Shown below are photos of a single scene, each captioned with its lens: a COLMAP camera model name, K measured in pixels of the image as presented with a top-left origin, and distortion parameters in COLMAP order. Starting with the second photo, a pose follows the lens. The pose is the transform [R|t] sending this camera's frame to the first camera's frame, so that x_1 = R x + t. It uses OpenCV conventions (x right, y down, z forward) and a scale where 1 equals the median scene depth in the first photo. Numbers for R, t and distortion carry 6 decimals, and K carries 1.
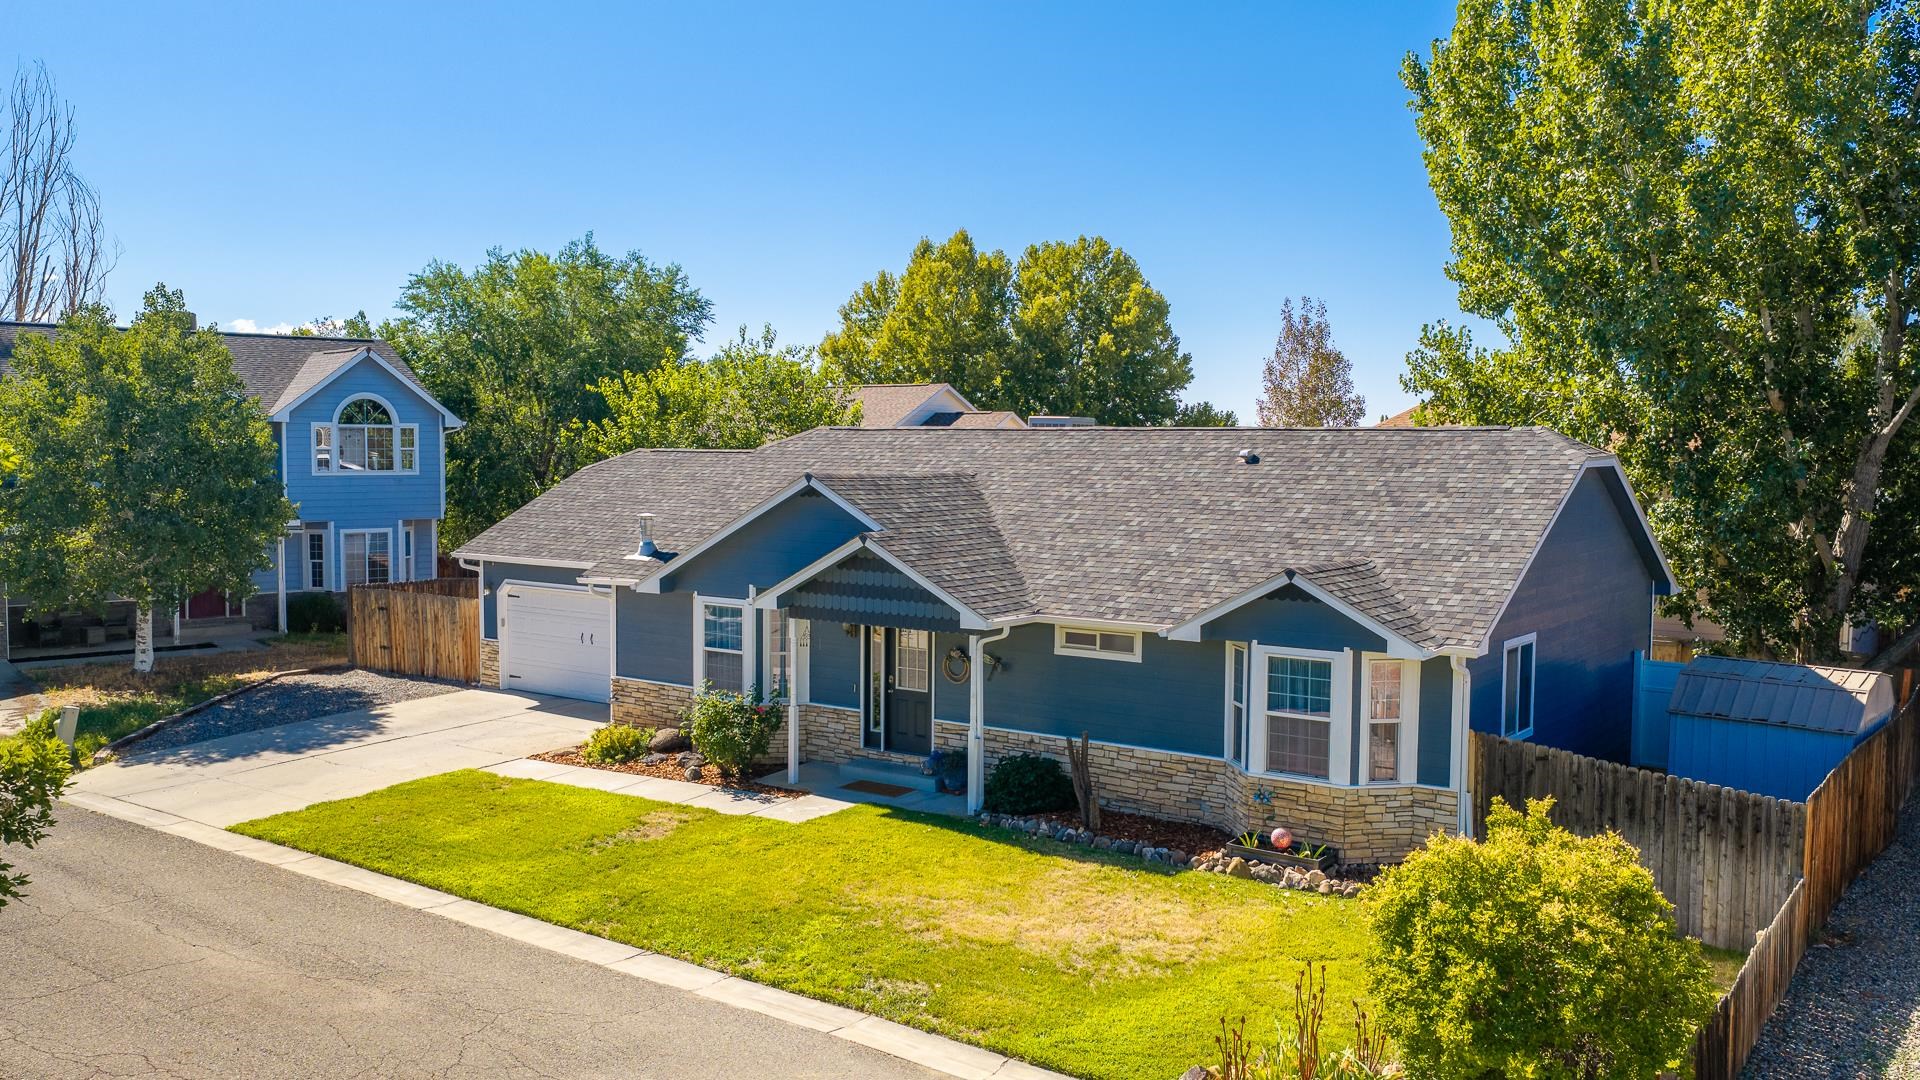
lens RADIAL K [[1583.1, 0, 954.5], [0, 1583.1, 543.7], [0, 0, 1]] dist [0.022396, -0.056743]
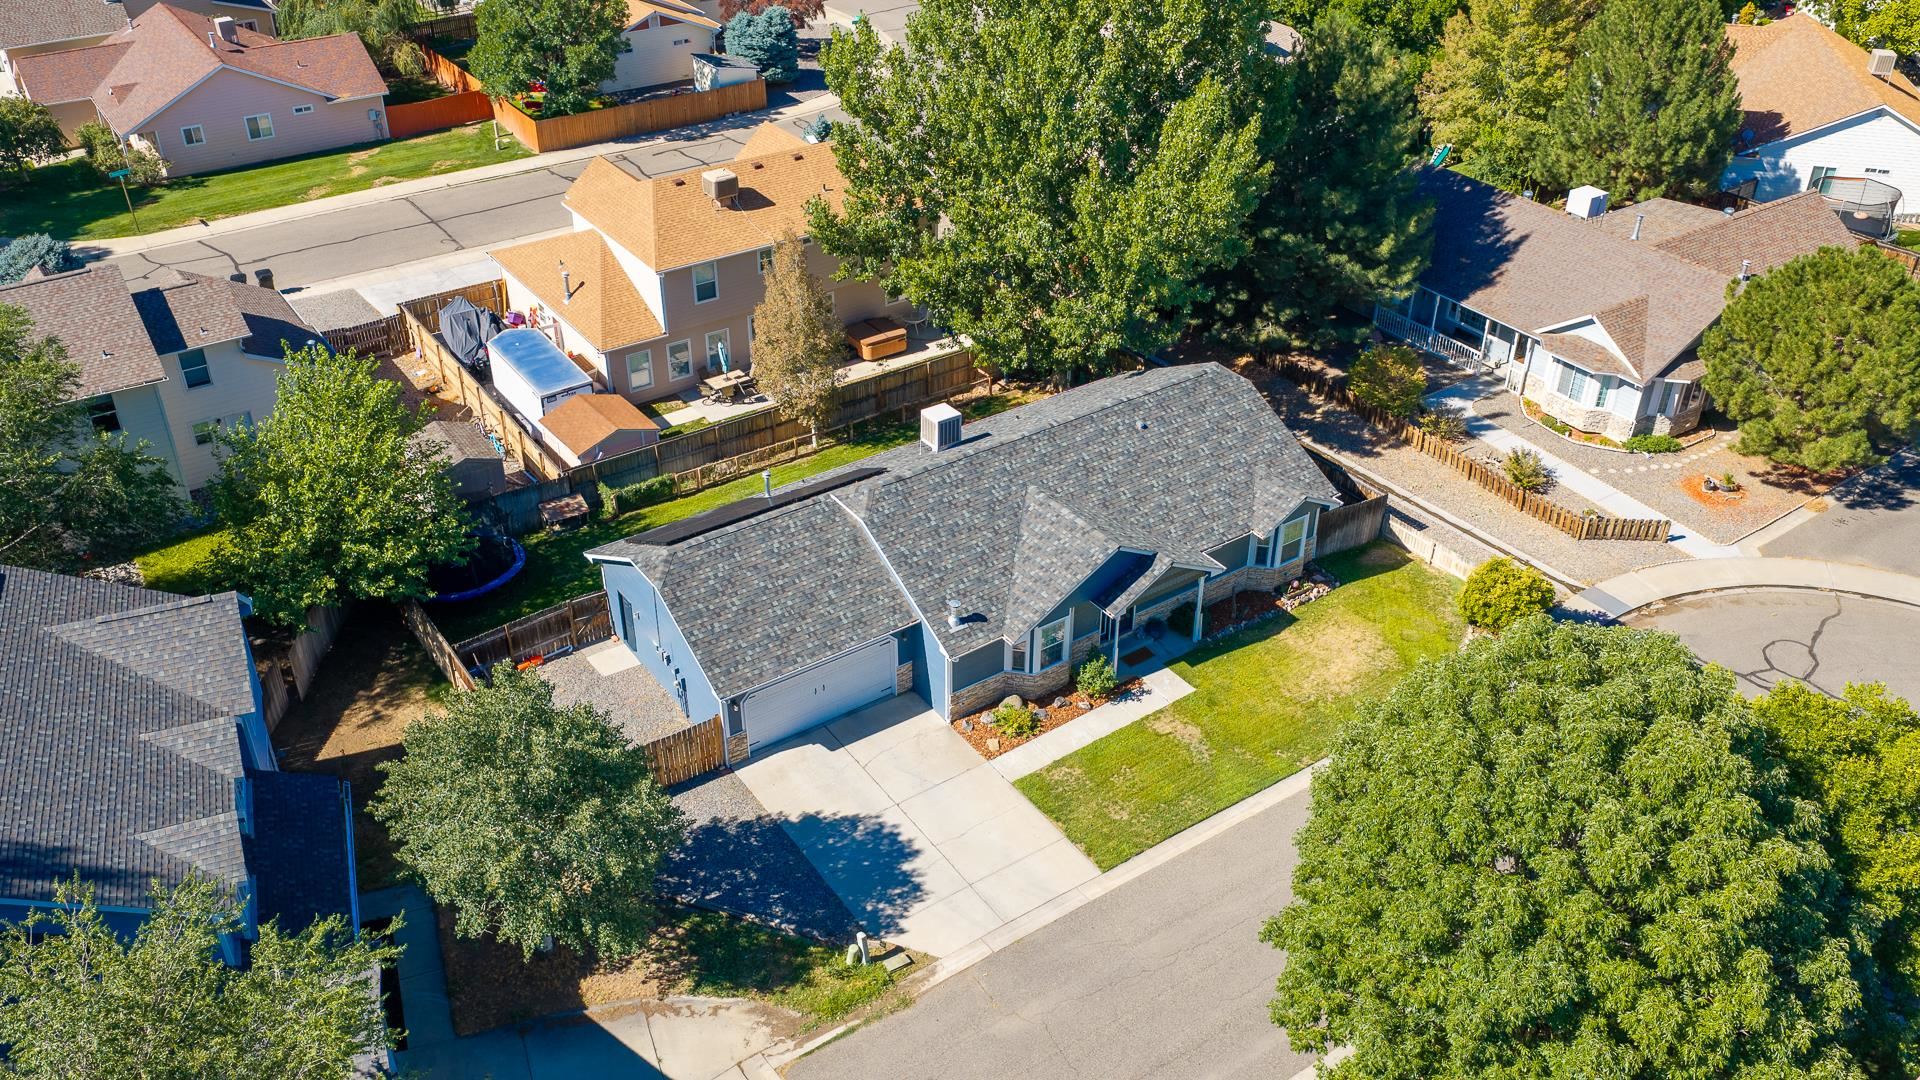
lens RADIAL K [[1608.9, 0, 950.0], [0, 1608.9, 541.1], [0, 0, 1]] dist [0.002361, -0.010892]
pose [[0.322740, -0.518602, 0.791764, -1.810939], [0.056658, 0.845614, 0.530779, -1.167334], [-0.944790, -0.126444, 0.302297, 0.640481]]
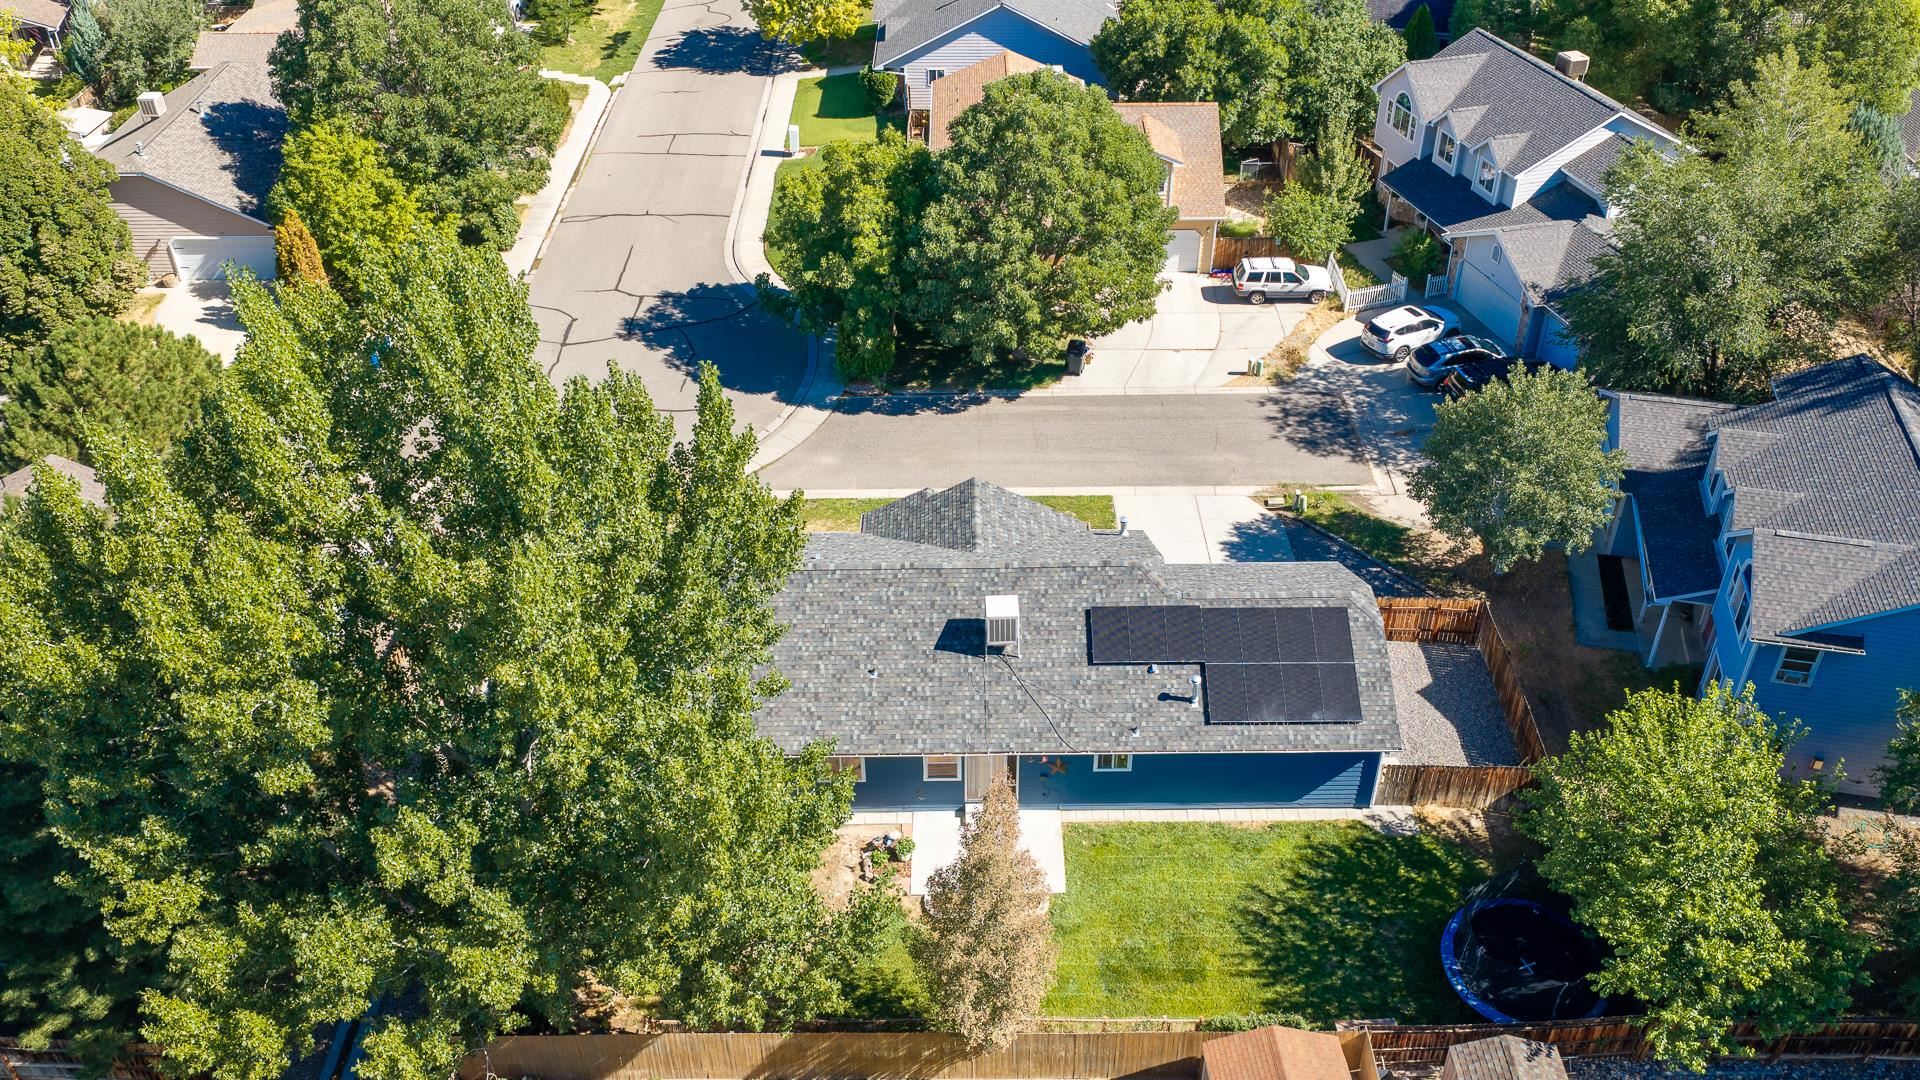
lens RADIAL K [[1598.8, 0, 953.2], [0, 1598.8, 539.3], [0, 0, 1]] dist [0.028785, -0.079475]
pose [[-0.805621, 0.342013, -0.483738, 1.106251], [-0.038518, 0.784564, 0.618851, -1.436895], [0.591178, 0.517192, -0.618887, 2.556124]]
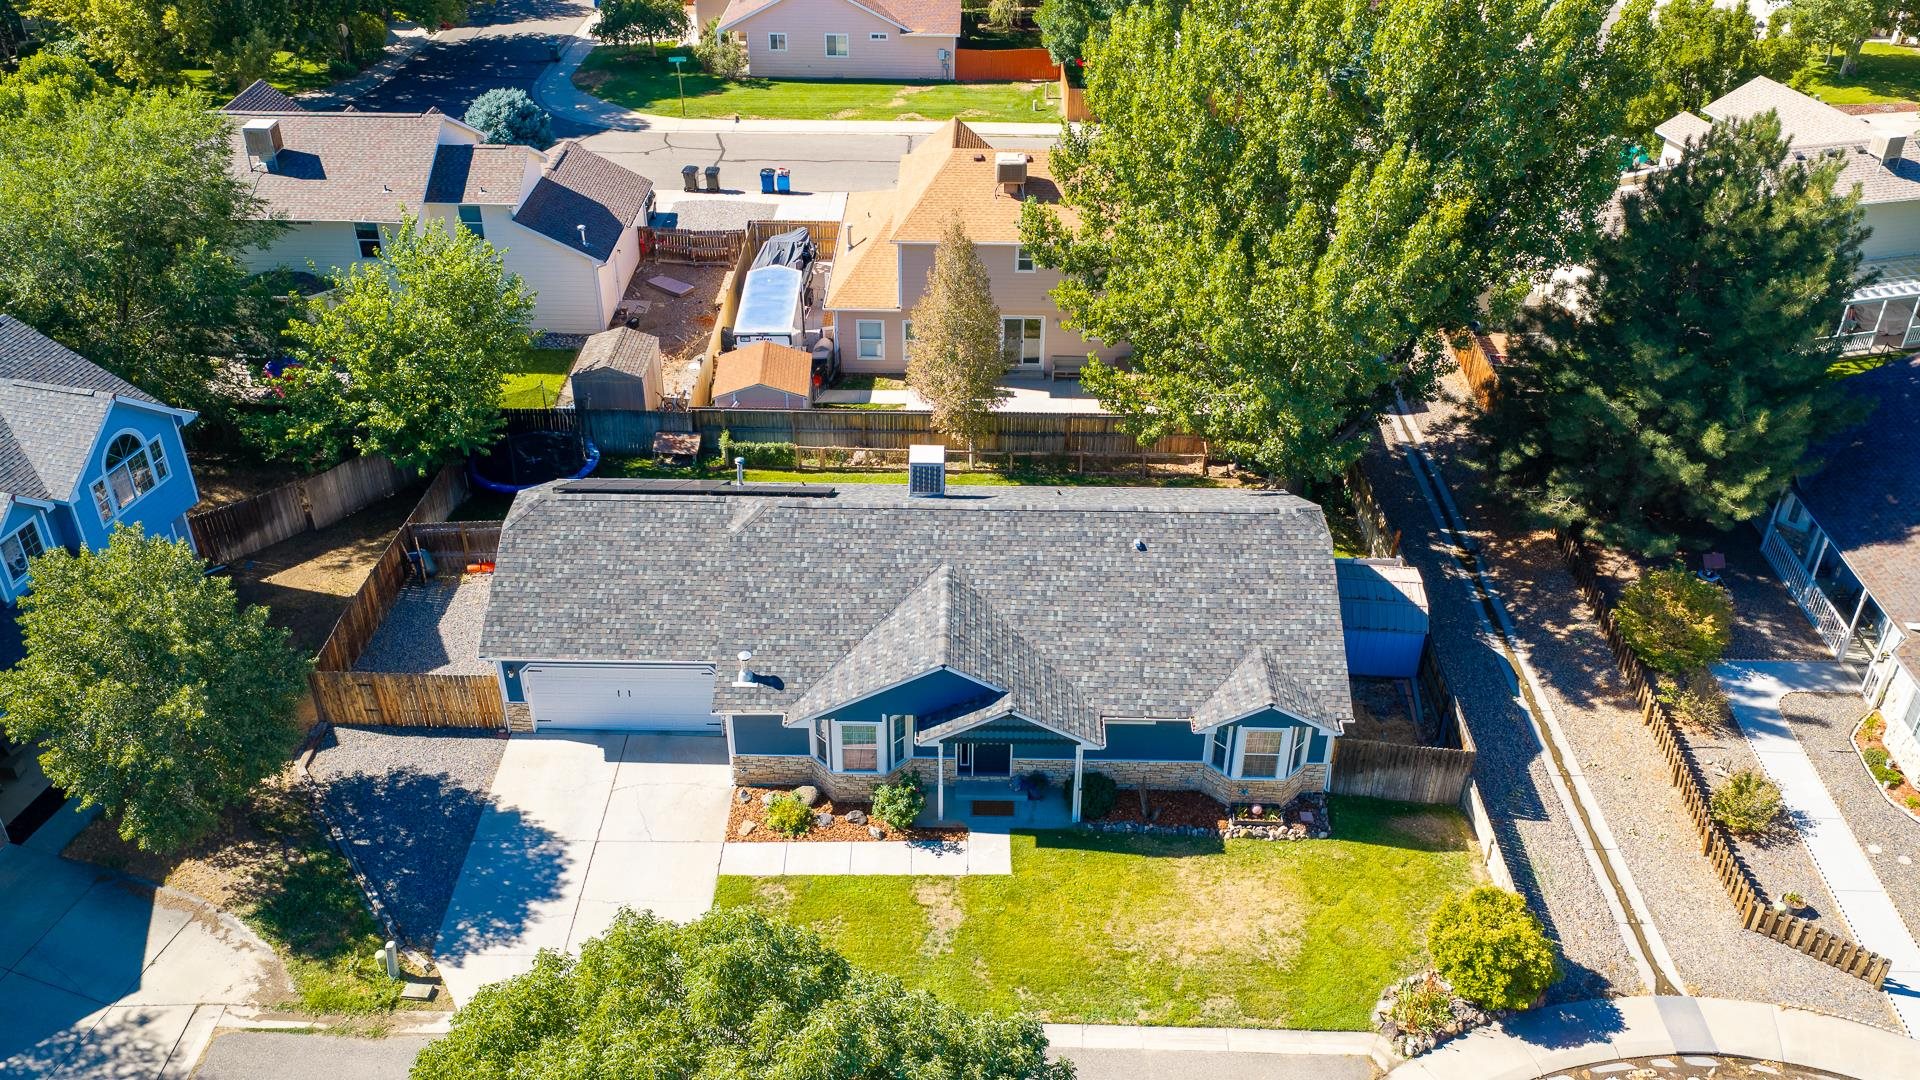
lens RADIAL K [[1596.3, 0, 947.4], [0, 1596.3, 533.3], [0, 0, 1]] dist [0.016612, -0.053337]
pose [[0.818843, -0.314451, 0.480227, -0.852226], [0.037843, 0.864358, 0.501451, -1.000021], [-0.572769, -0.392436, 0.719673, -0.087016]]
